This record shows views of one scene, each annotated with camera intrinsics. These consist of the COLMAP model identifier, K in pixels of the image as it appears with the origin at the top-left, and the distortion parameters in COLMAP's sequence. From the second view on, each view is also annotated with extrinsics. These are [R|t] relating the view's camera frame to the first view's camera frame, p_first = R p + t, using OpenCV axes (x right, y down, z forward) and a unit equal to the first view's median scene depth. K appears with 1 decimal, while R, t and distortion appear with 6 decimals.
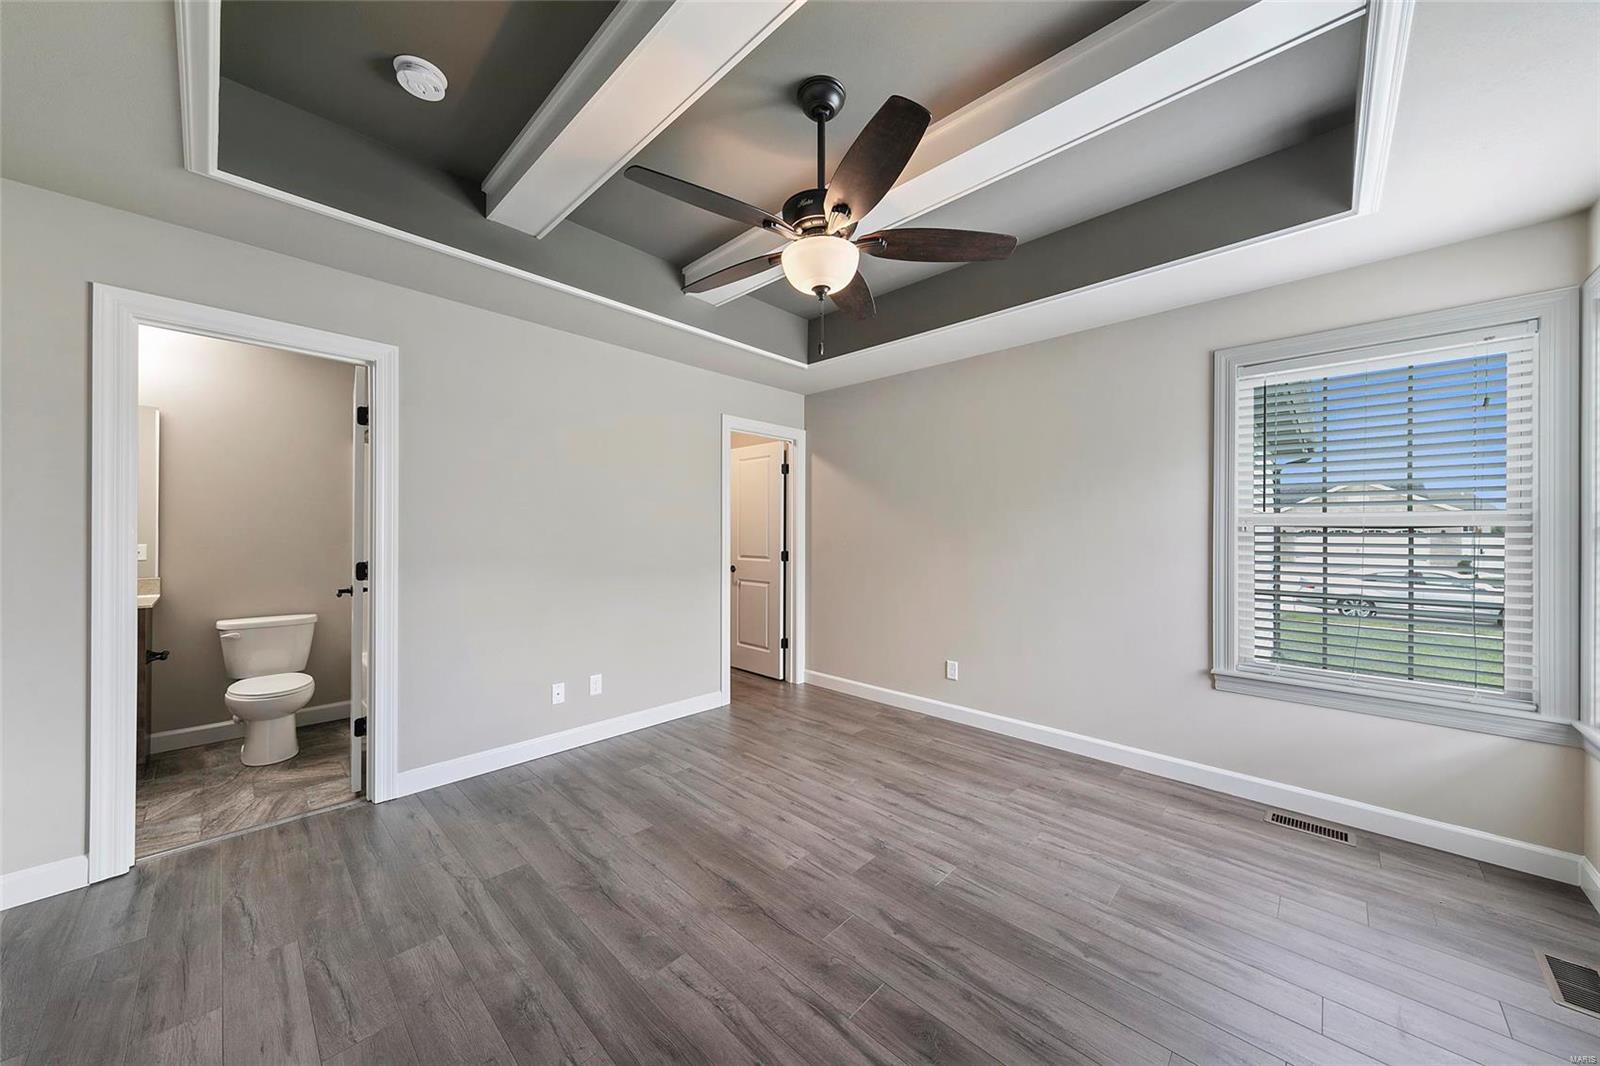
lens RADIAL K [[542.6, 0, 810.2], [0, 542.6, 535.4], [0, 0, 1]] dist [0.002901, -0.000096]
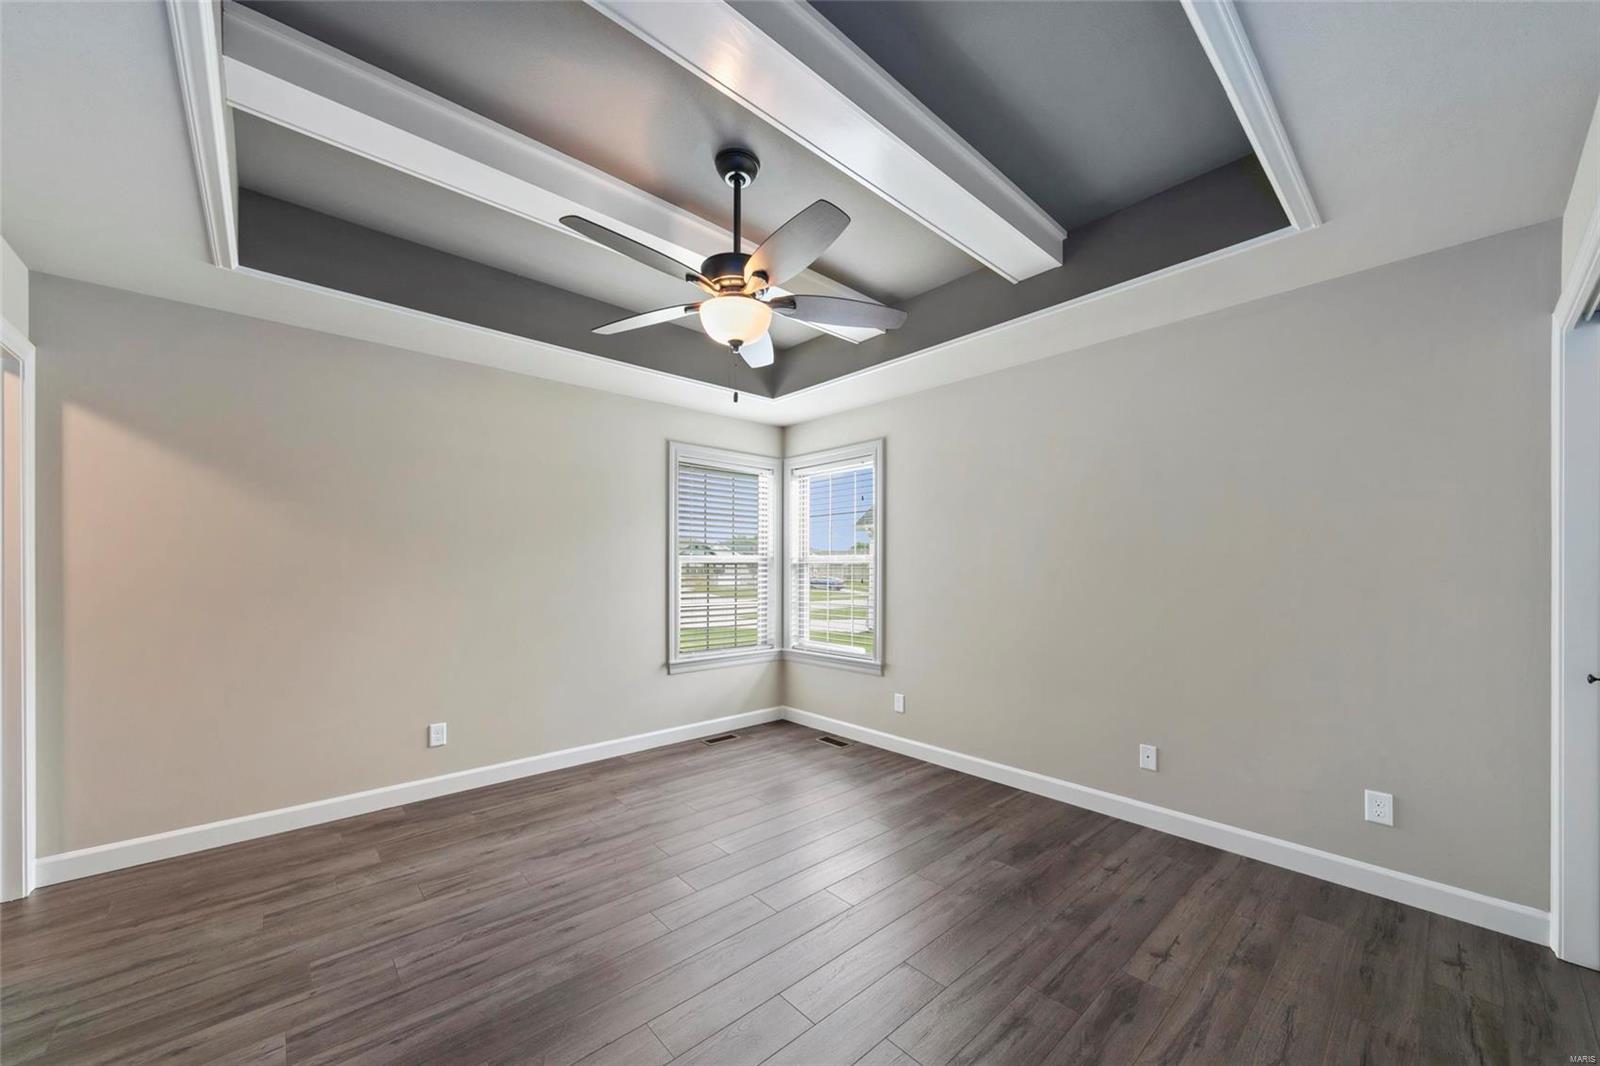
lens RADIAL K [[593.3, 0, 783.8], [0, 593.3, 555.4], [0, 0, 1]] dist [0.001378, -0.000133]
pose [[0.101617, 0.015798, 0.994698, -0.809414], [0.003359, 0.999863, -0.016223, -0.008738], [-0.994818, 0.004990, 0.101550, 0.538282]]
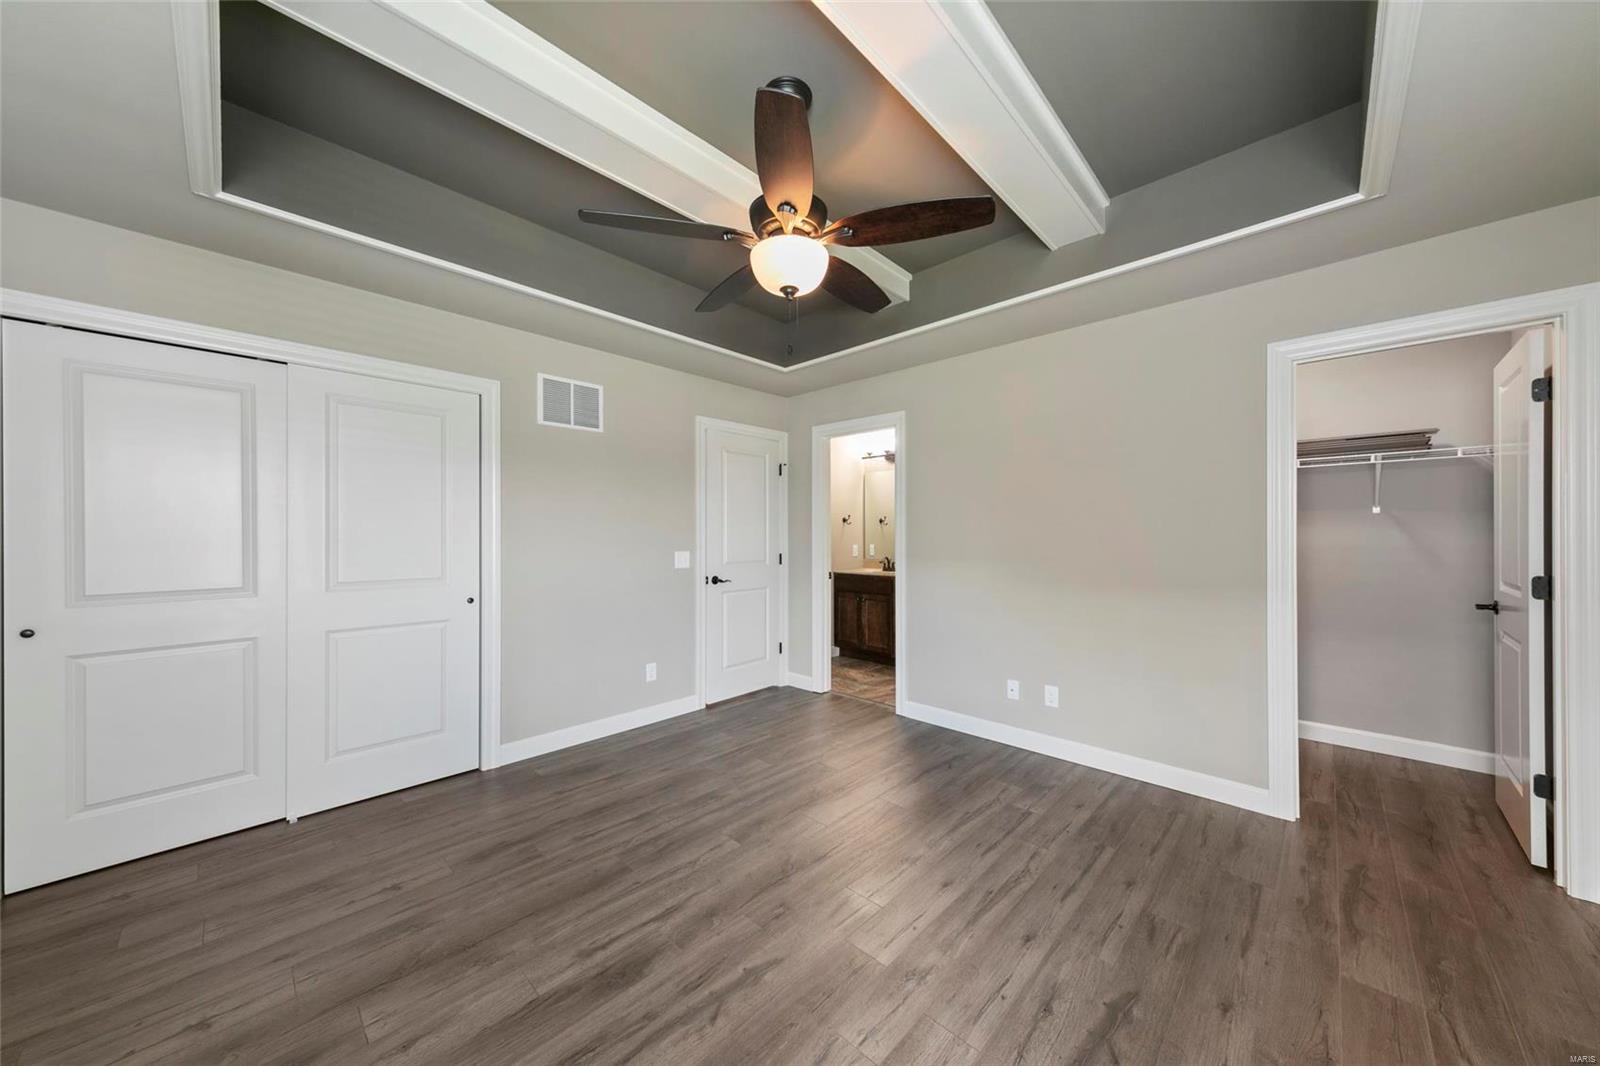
lens RADIAL K [[542.6, 0, 802.2], [0, 542.6, 535.9], [0, 0, 1]] dist [0.002901, -0.000096]
pose [[0.002396, -0.000835, -0.999997, 0.697683], [-0.003156, 0.999995, -0.000843, -0.005116], [0.999992, 0.003158, 0.002393, 0.702565]]
